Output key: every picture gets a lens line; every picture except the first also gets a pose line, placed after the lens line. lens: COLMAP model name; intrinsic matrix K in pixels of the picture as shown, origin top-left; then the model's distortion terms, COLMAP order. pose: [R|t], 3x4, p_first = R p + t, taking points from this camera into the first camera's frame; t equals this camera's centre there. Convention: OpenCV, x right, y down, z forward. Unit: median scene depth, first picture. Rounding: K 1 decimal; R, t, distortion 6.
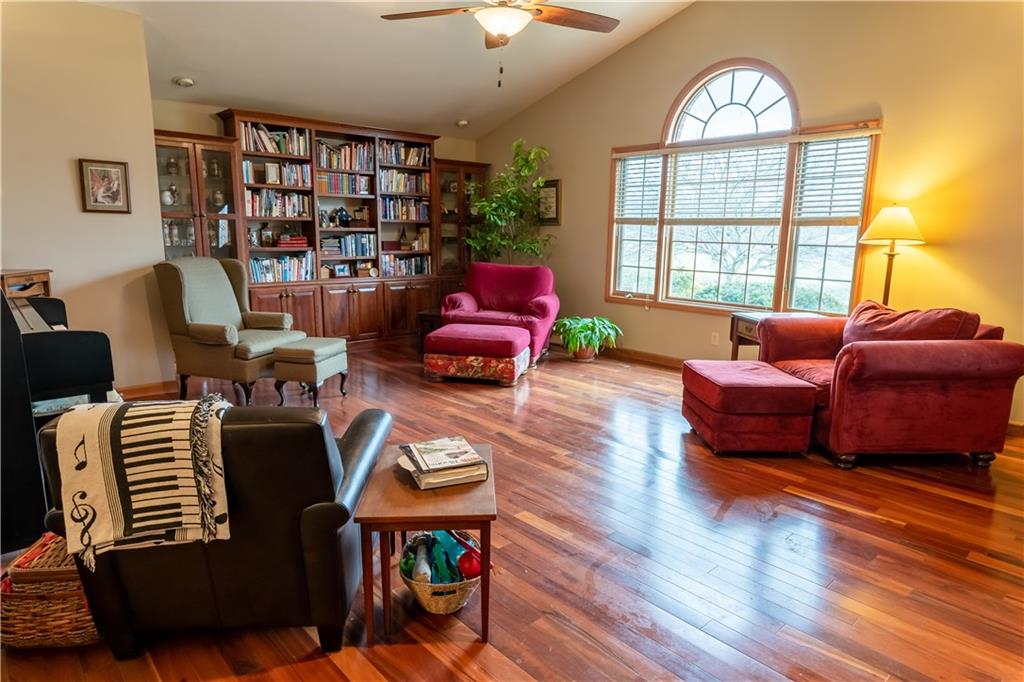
lens RADIAL K [[598.0, 0, 516.0], [0, 598.0, 339.1], [0, 0, 1]] dist [-0.002198, -0.001065]
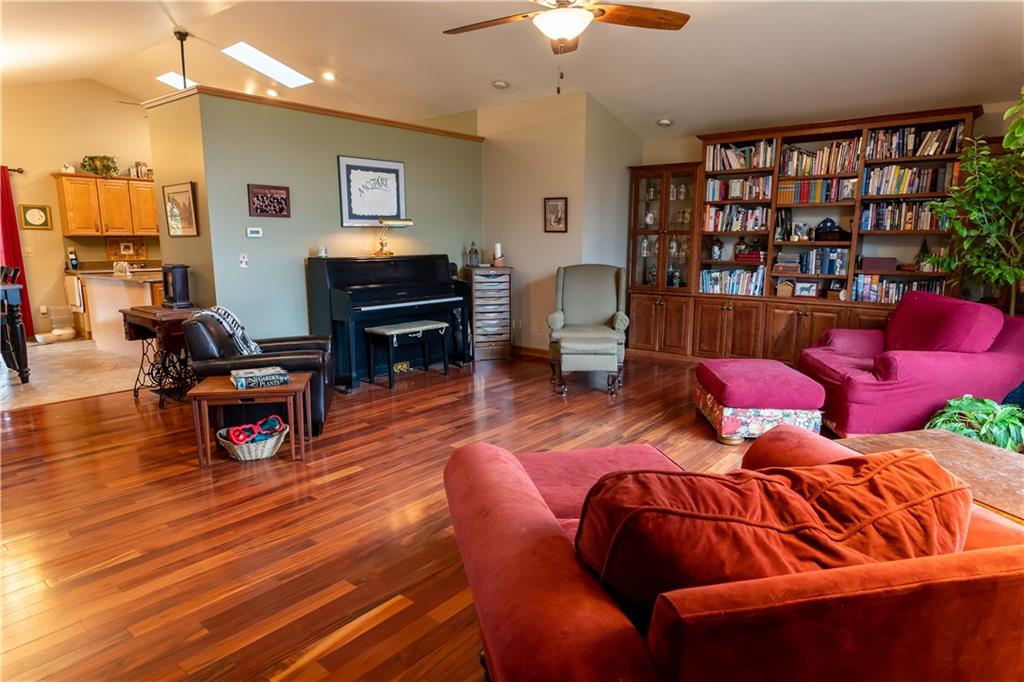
lens RADIAL K [[598.0, 0, 516.0], [0, 598.0, 339.1], [0, 0, 1]] dist [-0.002198, -0.001065]
pose [[0.158701, 0.149389, -0.975959, 0.557382], [-0.177513, 0.976696, 0.120636, -0.079860], [0.971238, 0.154100, 0.181522, 0.472737]]
